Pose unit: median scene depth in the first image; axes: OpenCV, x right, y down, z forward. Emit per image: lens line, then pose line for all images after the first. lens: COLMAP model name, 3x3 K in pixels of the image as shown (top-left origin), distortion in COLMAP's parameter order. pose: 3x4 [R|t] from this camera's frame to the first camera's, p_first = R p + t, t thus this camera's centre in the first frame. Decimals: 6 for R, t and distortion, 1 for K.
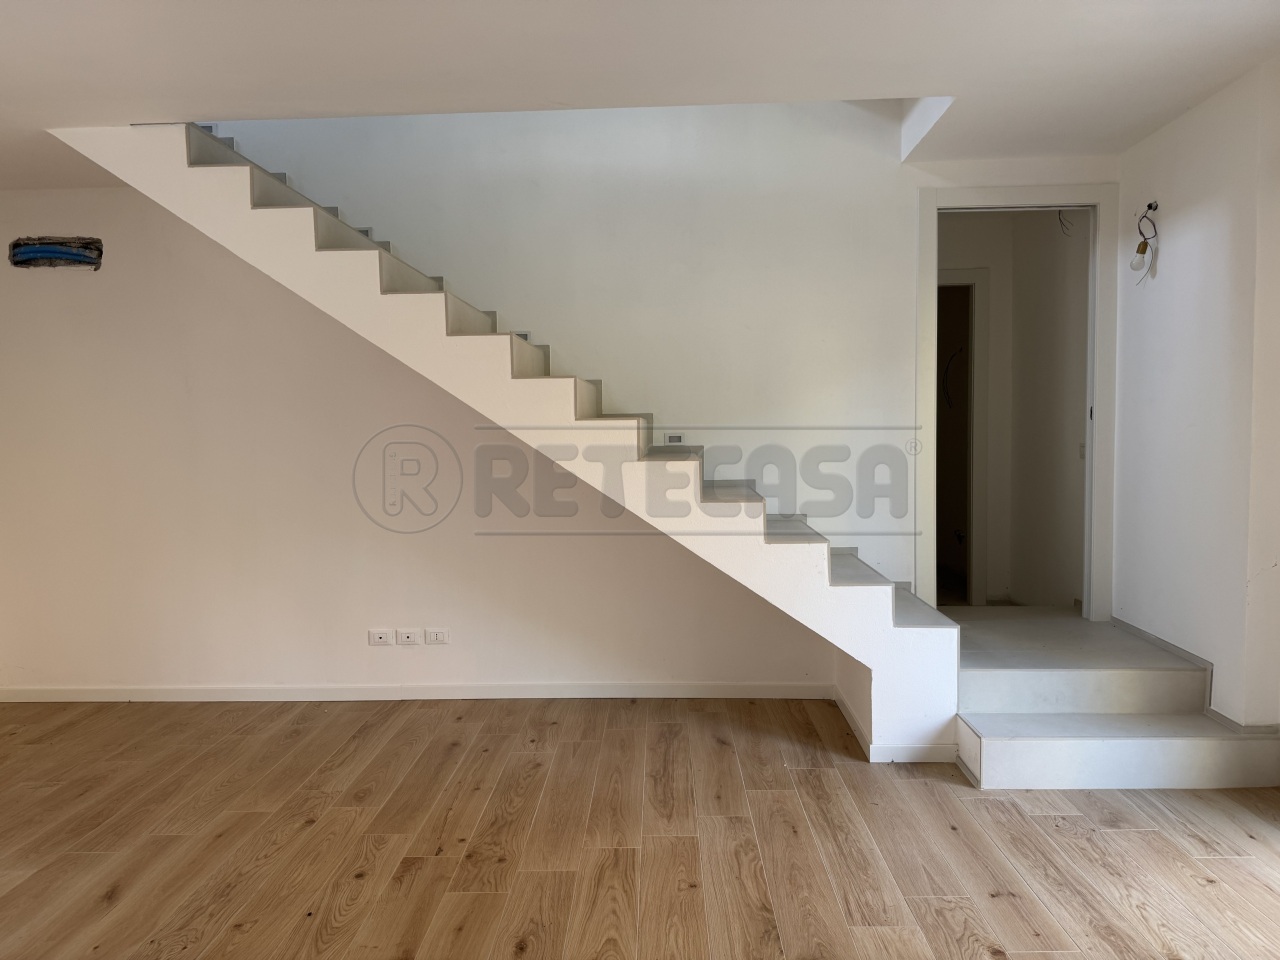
lens RADIAL K [[899.0, 0, 640.0], [0, 899.0, 484.3], [0, 0, 1]] dist [0.075386, -0.109981]
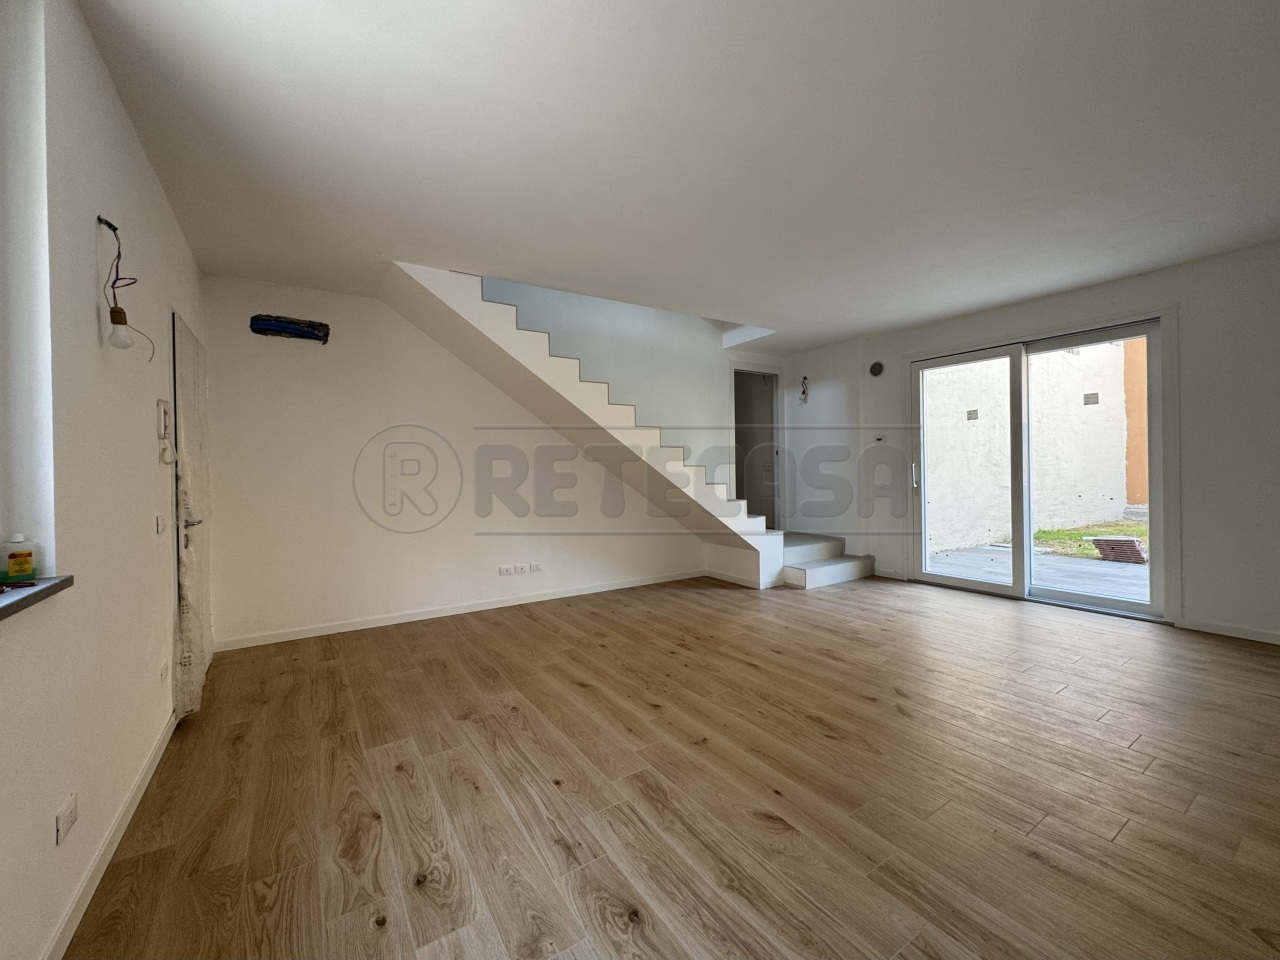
lens RADIAL K [[515.8, 0, 638.0], [0, 515.8, 471.3], [0, 0, 1]] dist [-0.001351, -0.000064]
pose [[0.821715, 0.002130, 0.569895, -0.831148], [0.038531, 0.997497, -0.059285, 0.058288], [-0.568595, 0.070674, 0.819576, 0.019628]]
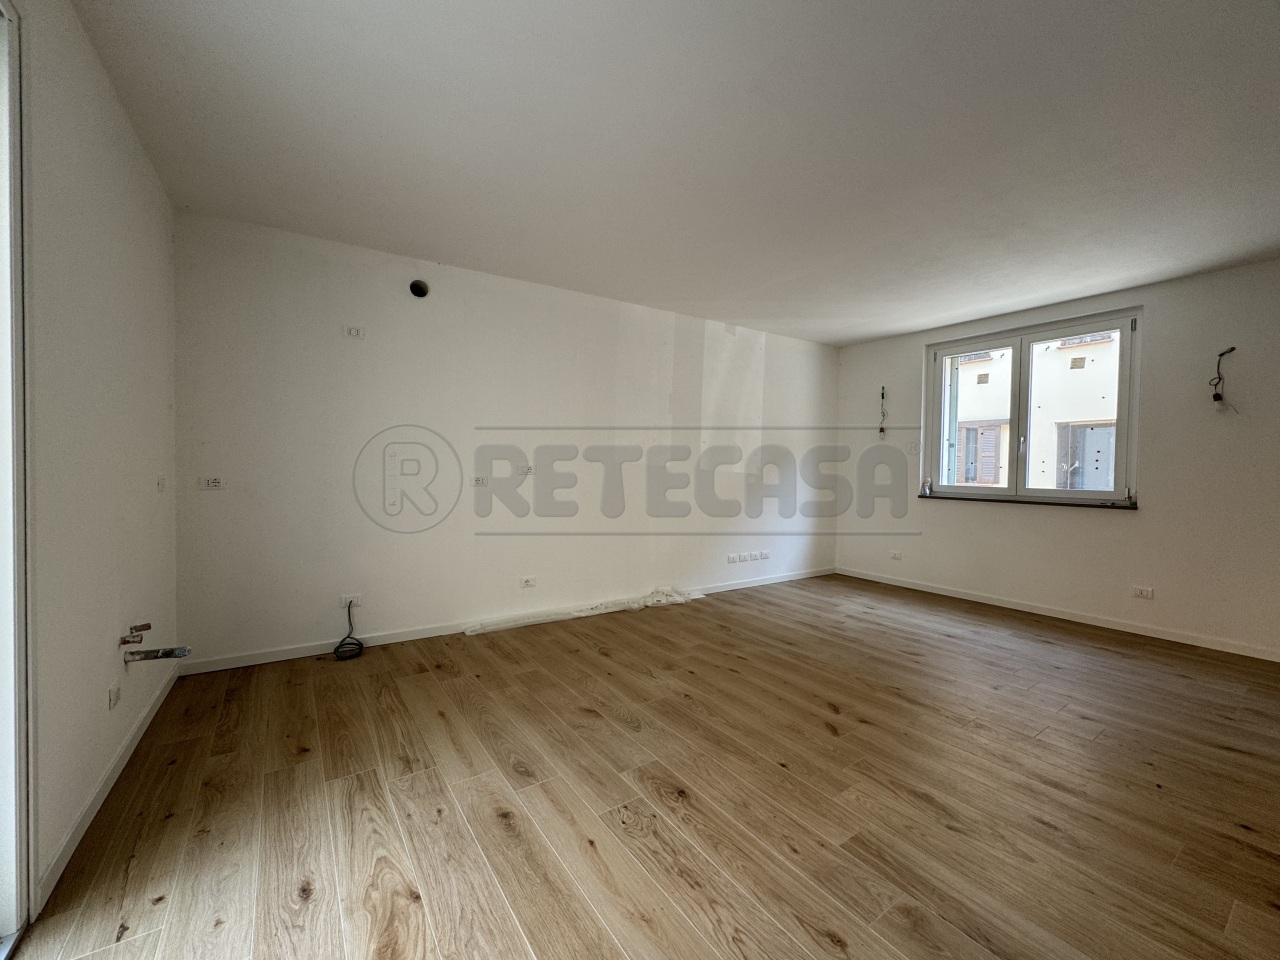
lens RADIAL K [[505.9, 0, 639.3], [0, 505.9, 482.7], [0, 0, 1]] dist [0.000559, 0.000053]
pose [[-0.810228, 0.026163, -0.585531, 0.503074], [-0.035292, 0.995013, 0.093294, -0.015789], [0.585051, 0.096254, -0.805264, 0.798133]]
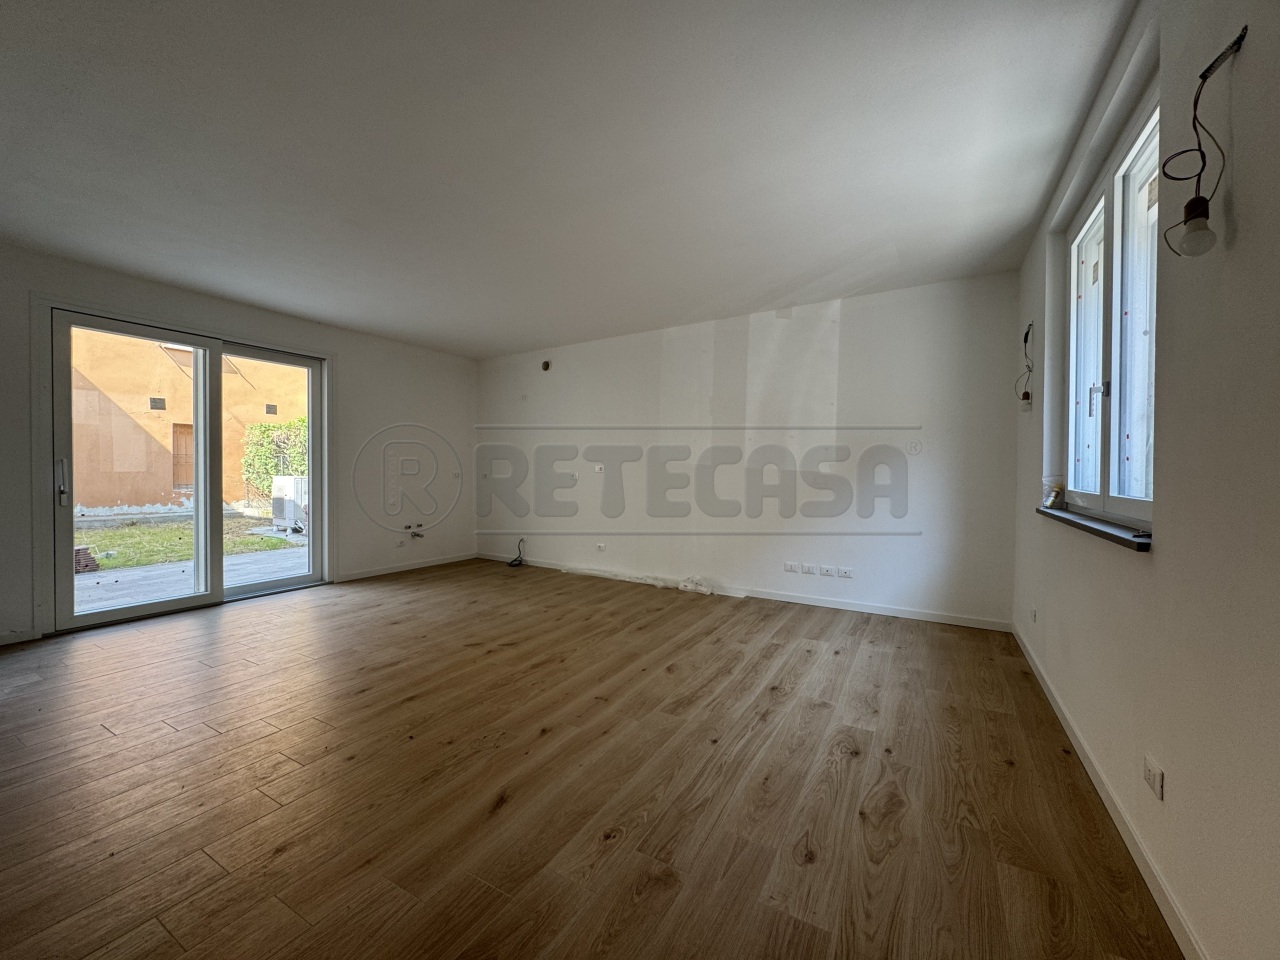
lens RADIAL K [[506.7, 0, 643.6], [0, 506.7, 477.5], [0, 0, 1]] dist [0.000218, 0.000452]
pose [[-0.880854, 0.007686, 0.473325, -0.799058], [0.041226, 0.997315, 0.060526, 0.002412], [-0.471589, 0.072828, -0.878806, 1.100208]]
